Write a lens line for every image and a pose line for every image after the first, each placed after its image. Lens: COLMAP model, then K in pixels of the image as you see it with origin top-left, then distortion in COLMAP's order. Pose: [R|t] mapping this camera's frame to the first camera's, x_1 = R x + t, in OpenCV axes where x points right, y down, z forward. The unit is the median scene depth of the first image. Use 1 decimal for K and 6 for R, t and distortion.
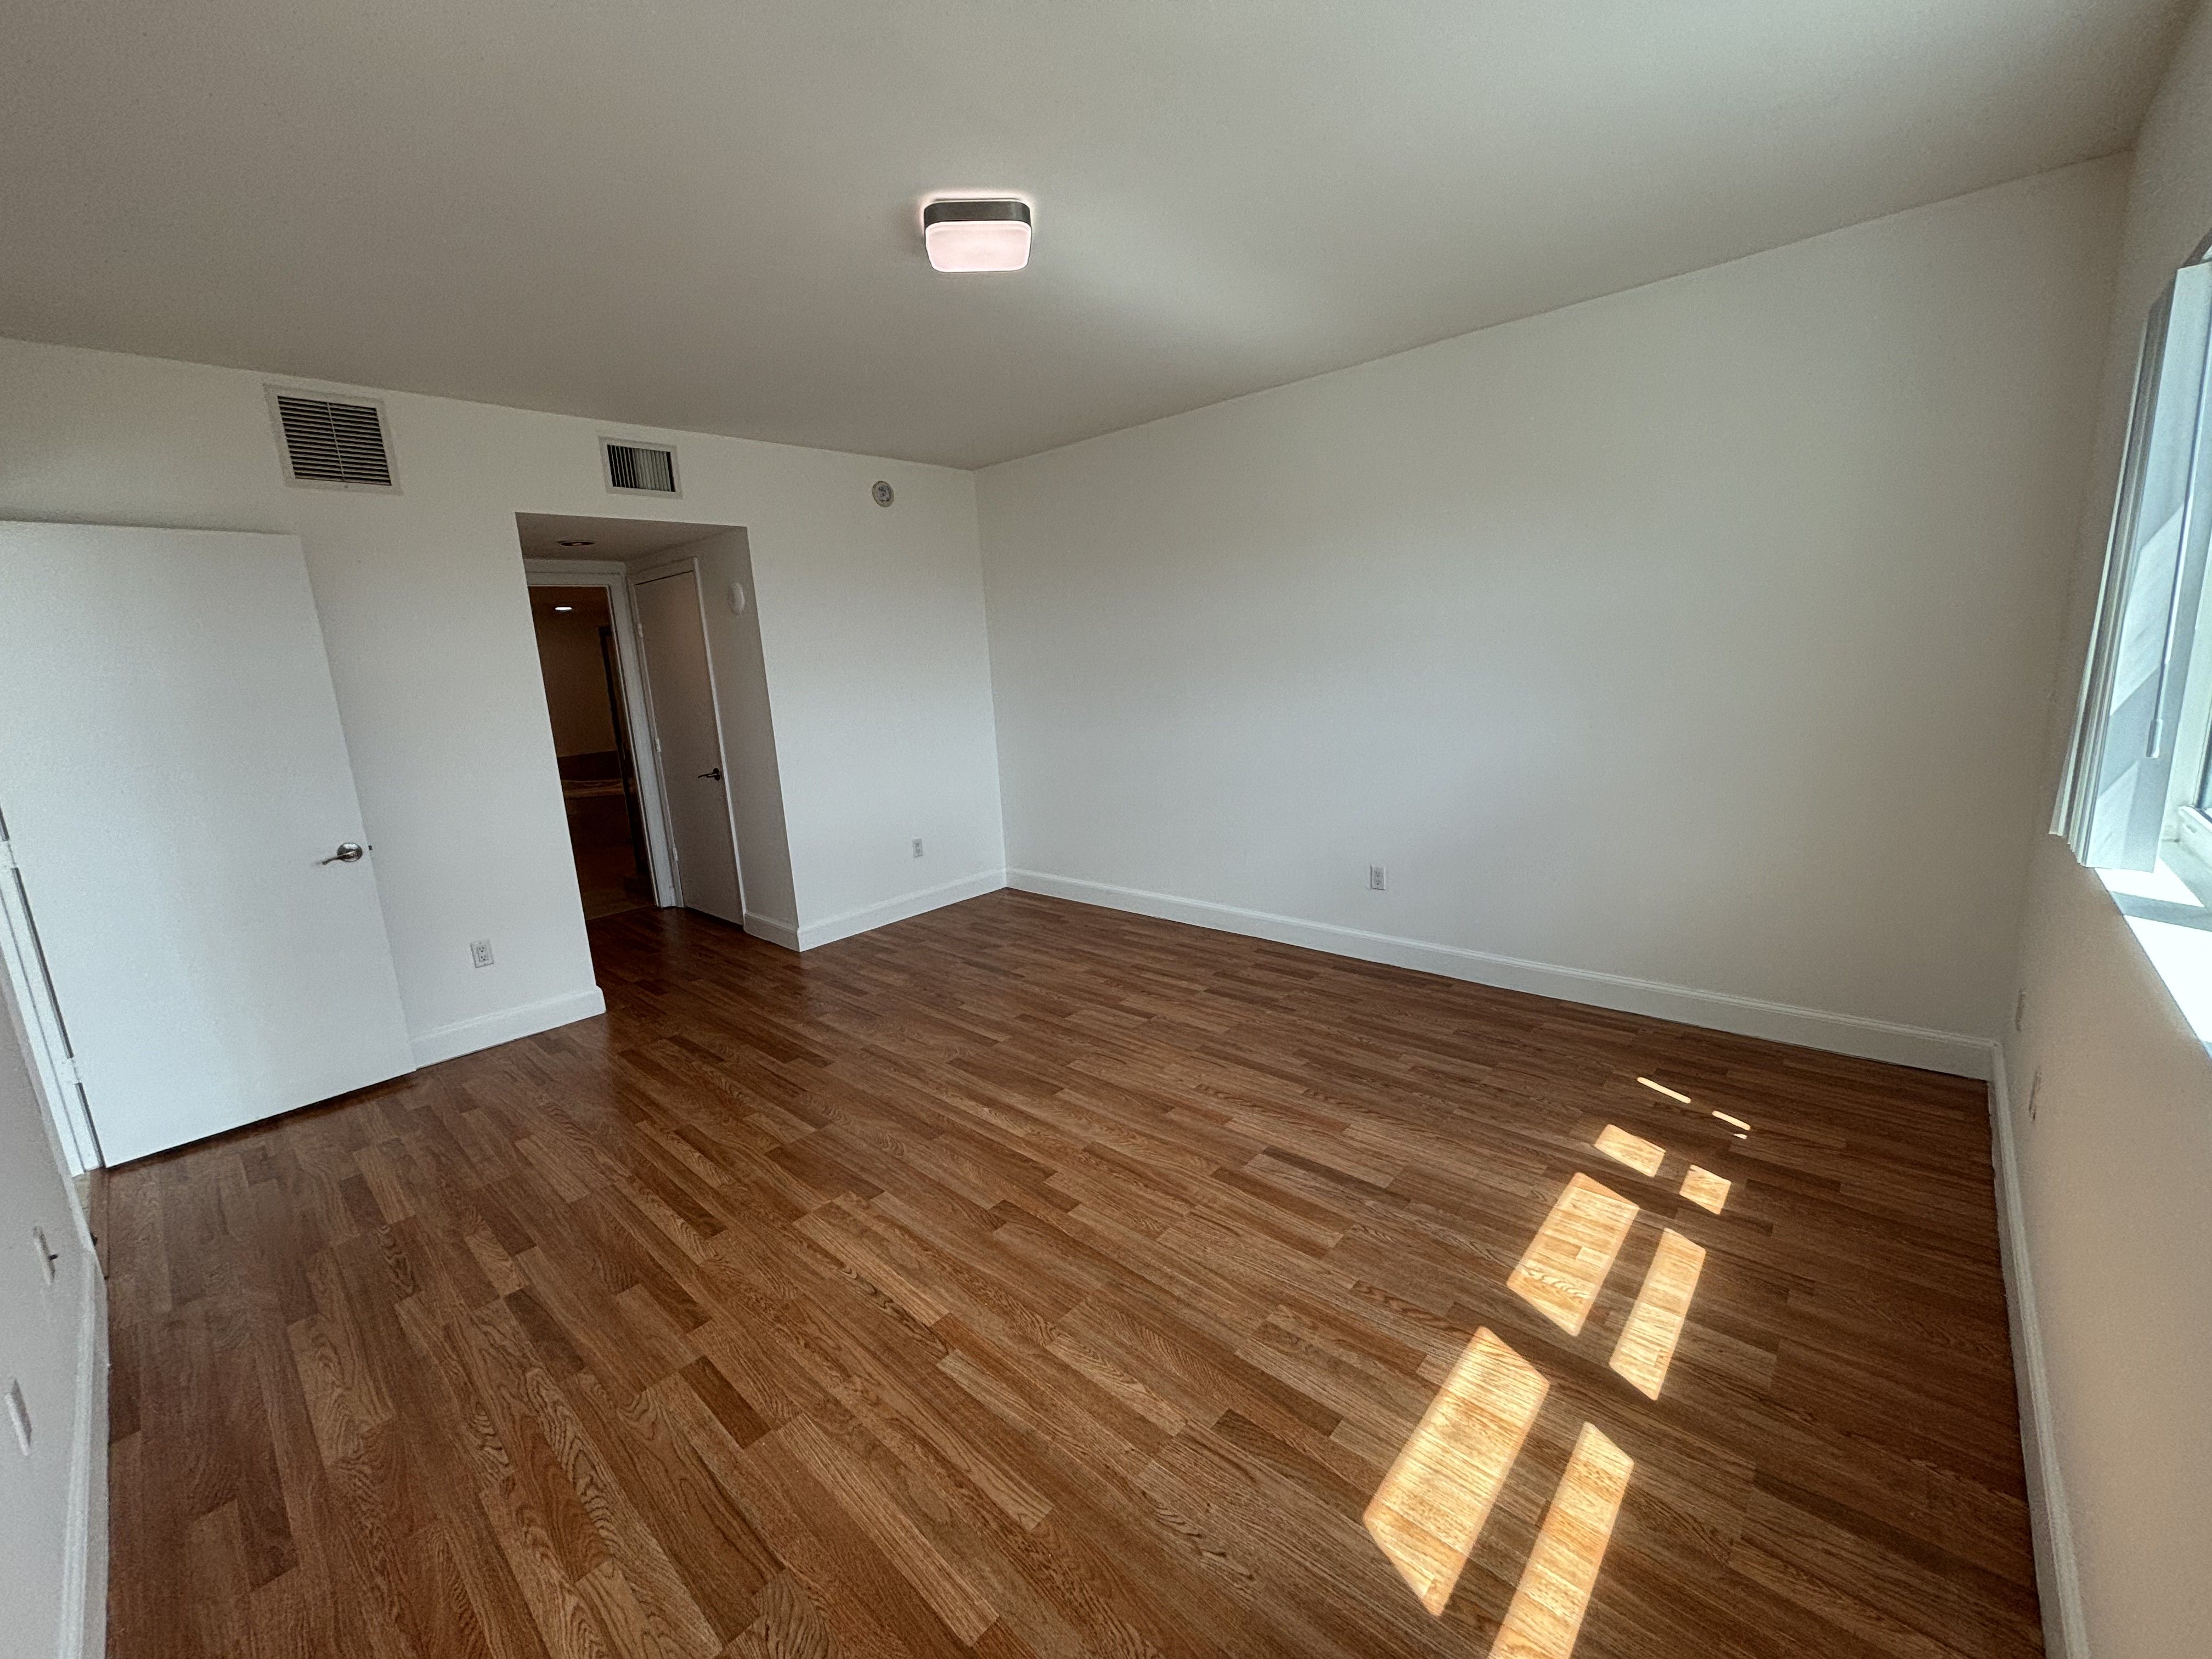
lens RADIAL K [[899.4, 0, 1111.3], [0, 899.4, 826.0], [0, 0, 1]] dist [-0.017533, -0.000293]
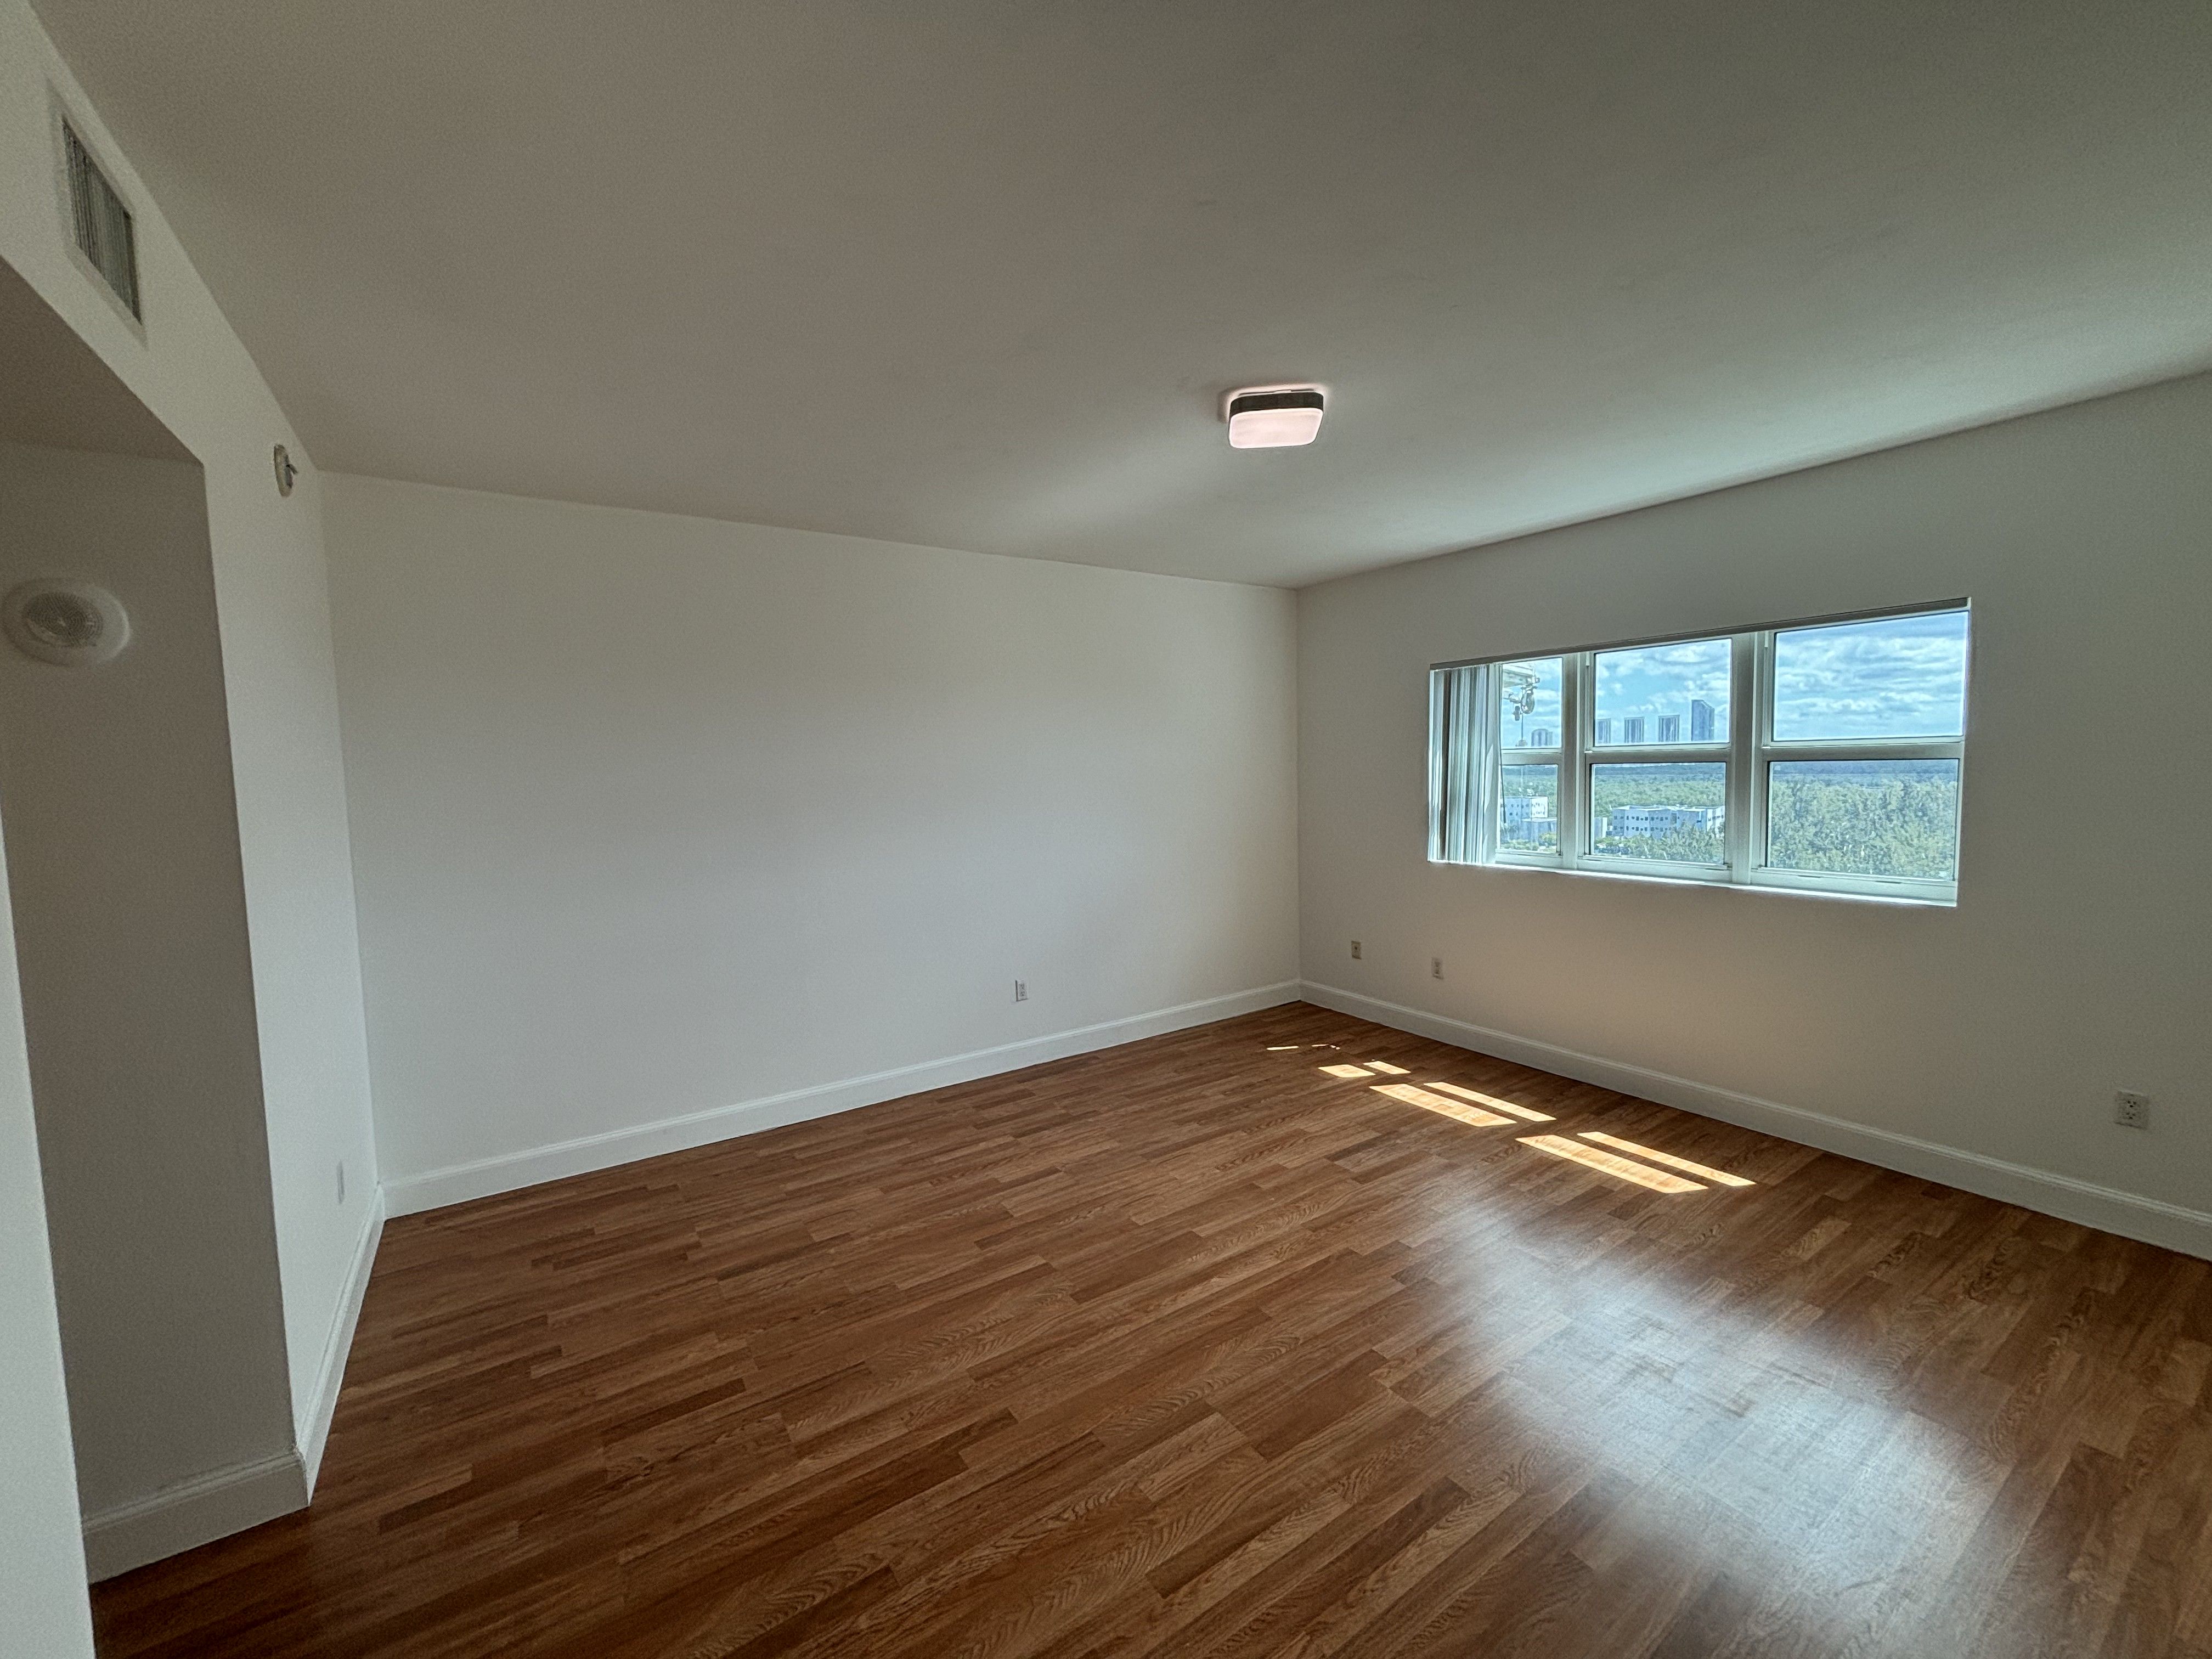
lens RADIAL K [[899.4, 0, 1111.3], [0, 899.4, 826.0], [0, 0, 1]] dist [-0.017533, -0.000293]
pose [[0.249062, -0.030486, 0.968008, -0.979285], [0.201894, 0.979180, -0.021109, -0.124352], [-0.947210, 0.200692, 0.250031, 0.757114]]
